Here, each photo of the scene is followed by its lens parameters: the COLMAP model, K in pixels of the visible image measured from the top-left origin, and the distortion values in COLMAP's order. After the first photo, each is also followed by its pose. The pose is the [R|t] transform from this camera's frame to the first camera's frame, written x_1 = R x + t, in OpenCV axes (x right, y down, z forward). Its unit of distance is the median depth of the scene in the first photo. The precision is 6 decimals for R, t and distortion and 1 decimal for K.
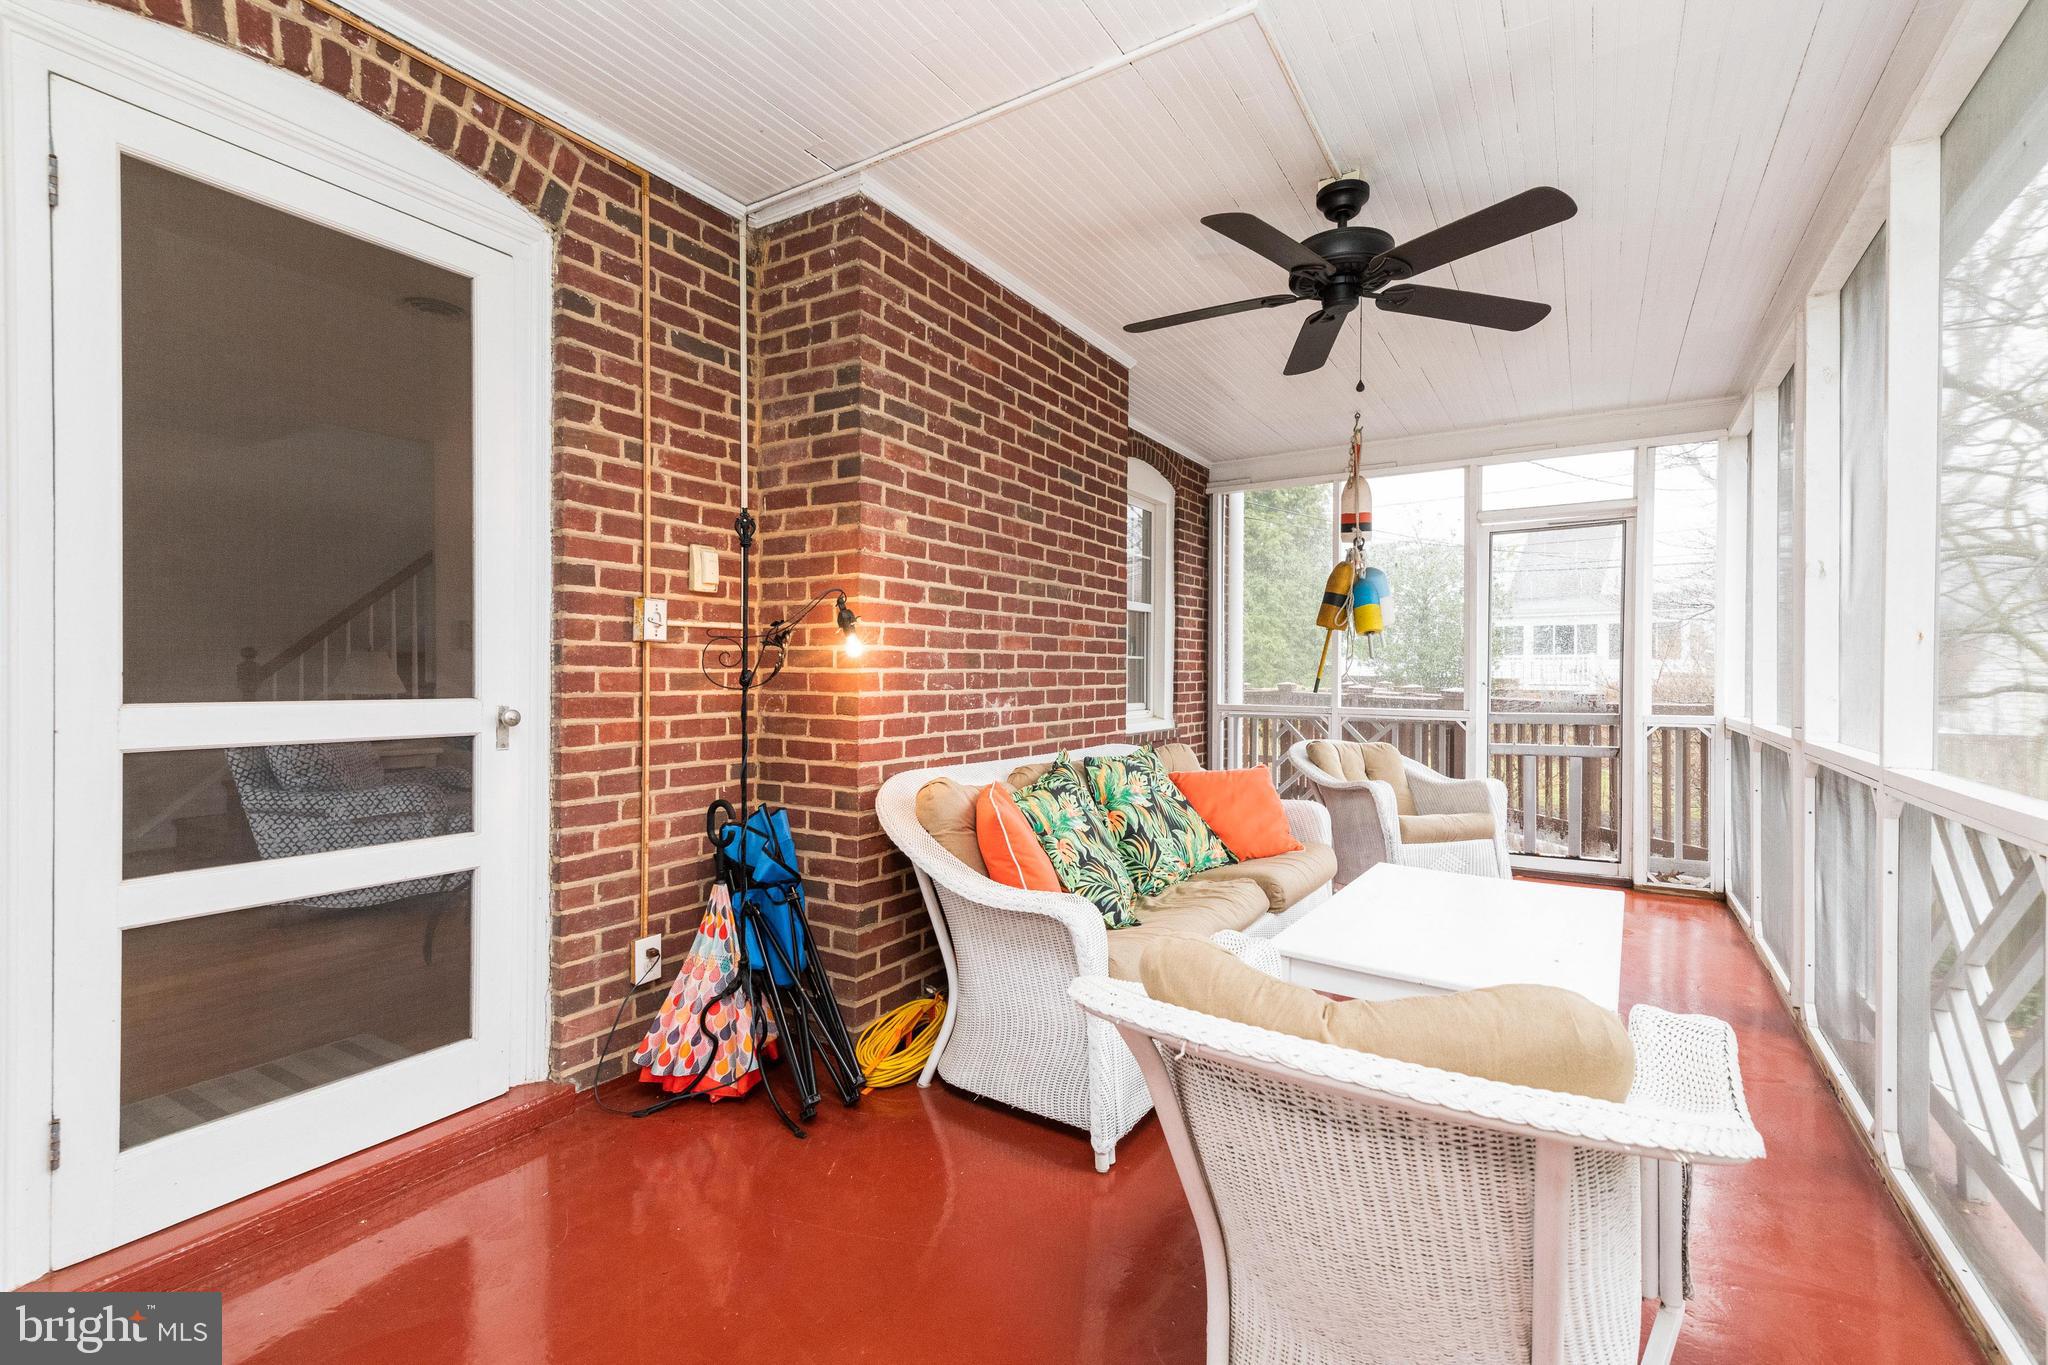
lens RADIAL K [[888.7, 0, 1027.9], [0, 888.7, 680.1], [0, 0, 1]] dist [0.028328, -0.012145]
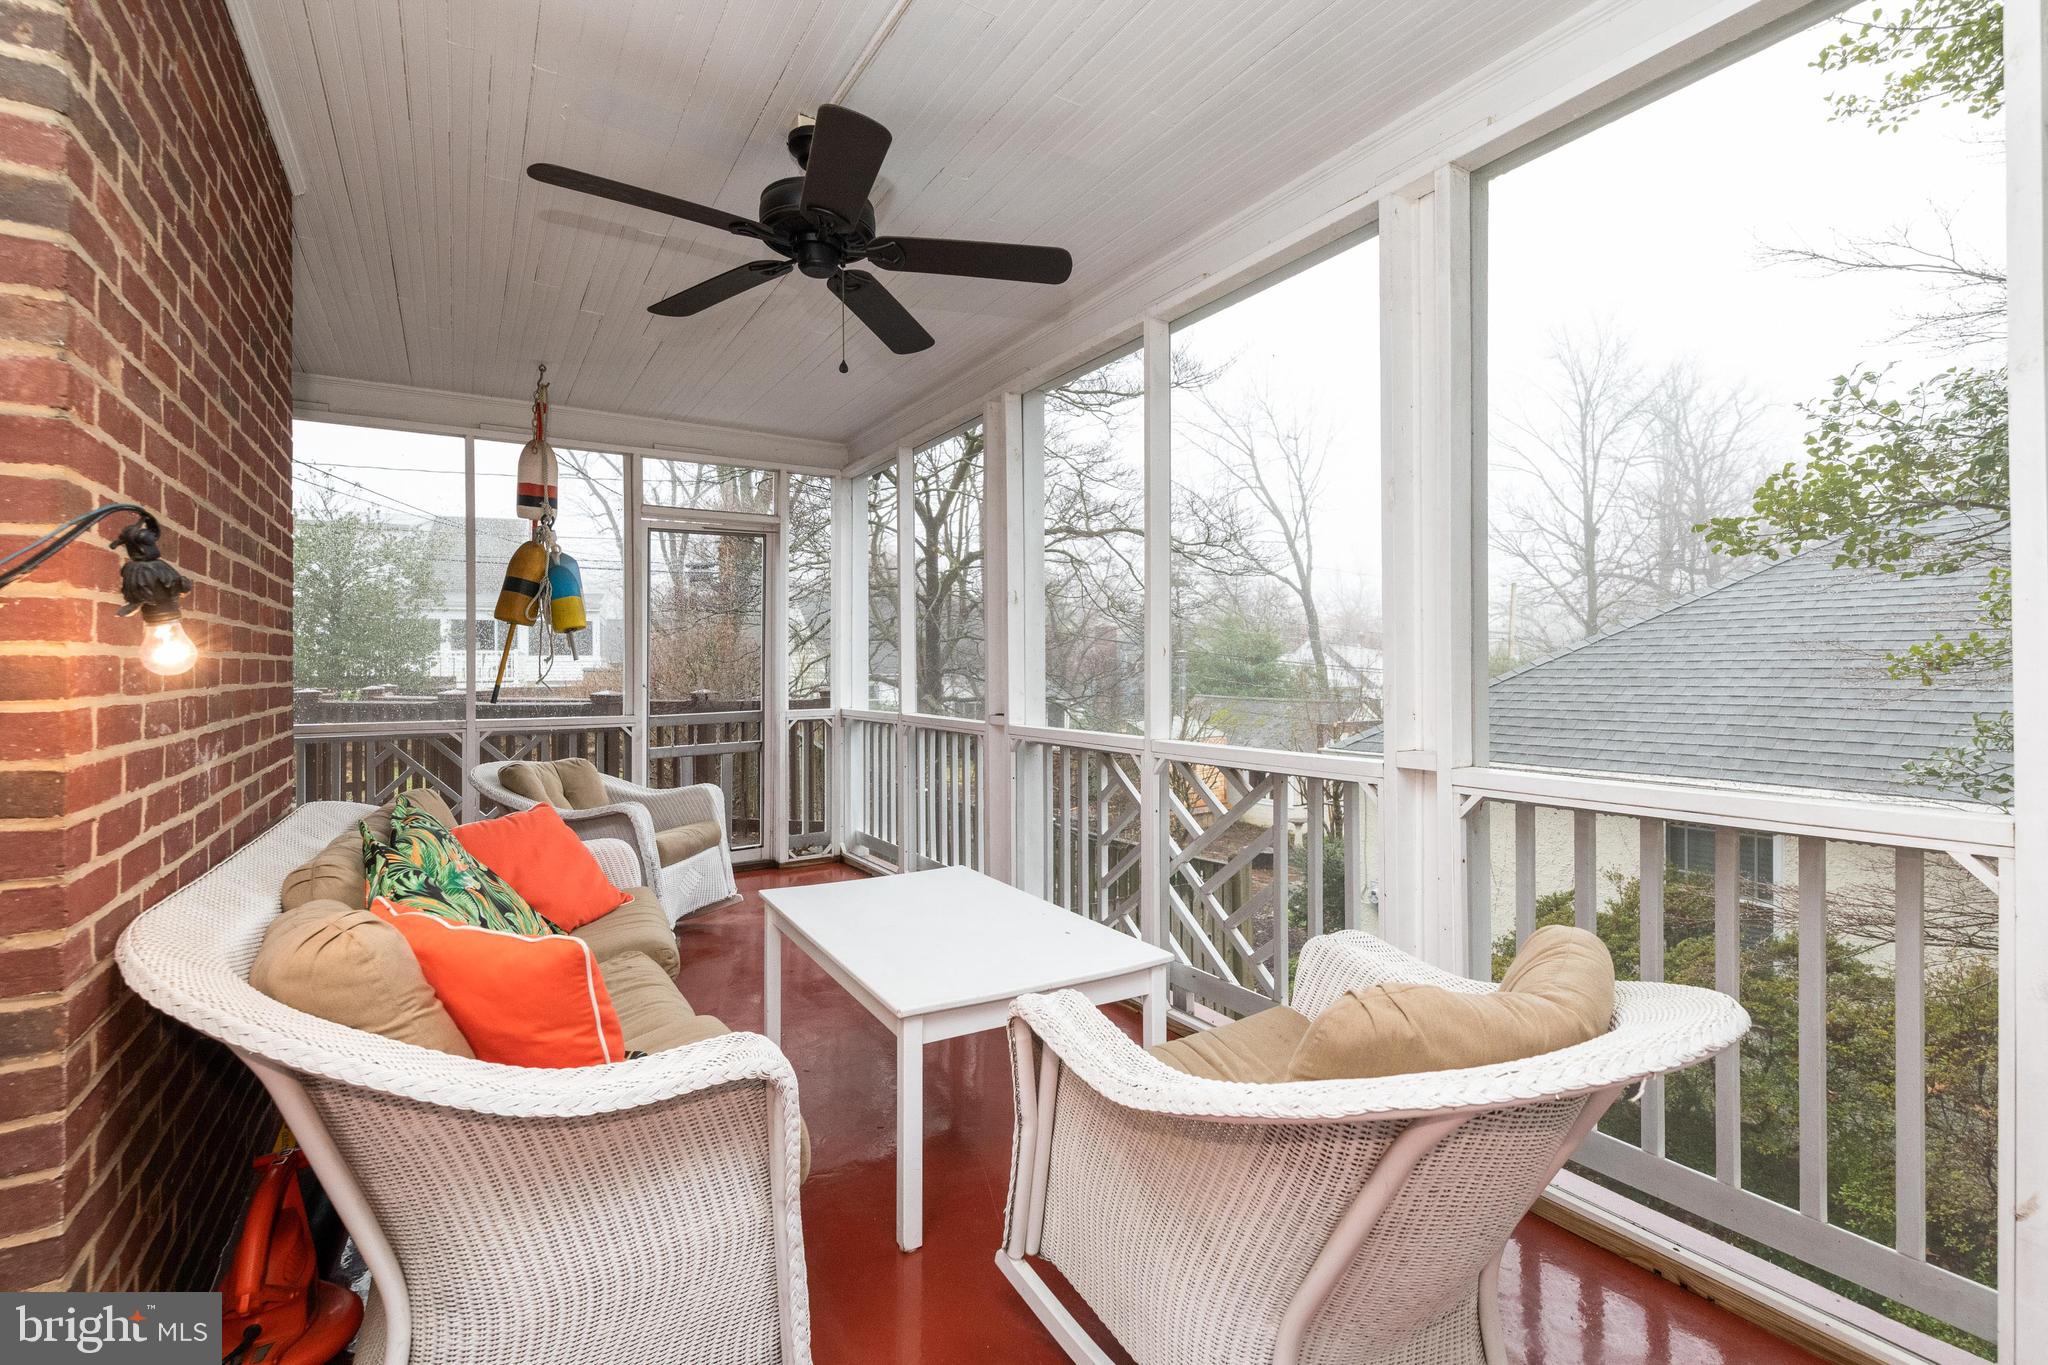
lens RADIAL K [[909.4, 0, 1035.3], [0, 909.4, 666.1], [0, 0, 1]] dist [-0.000483, -0.012755]
pose [[0.431618, -0.007636, 0.902024, -0.201637], [0.016939, 0.999856, 0.000359, -0.011365], [-0.901897, 0.015124, 0.431686, 0.227765]]
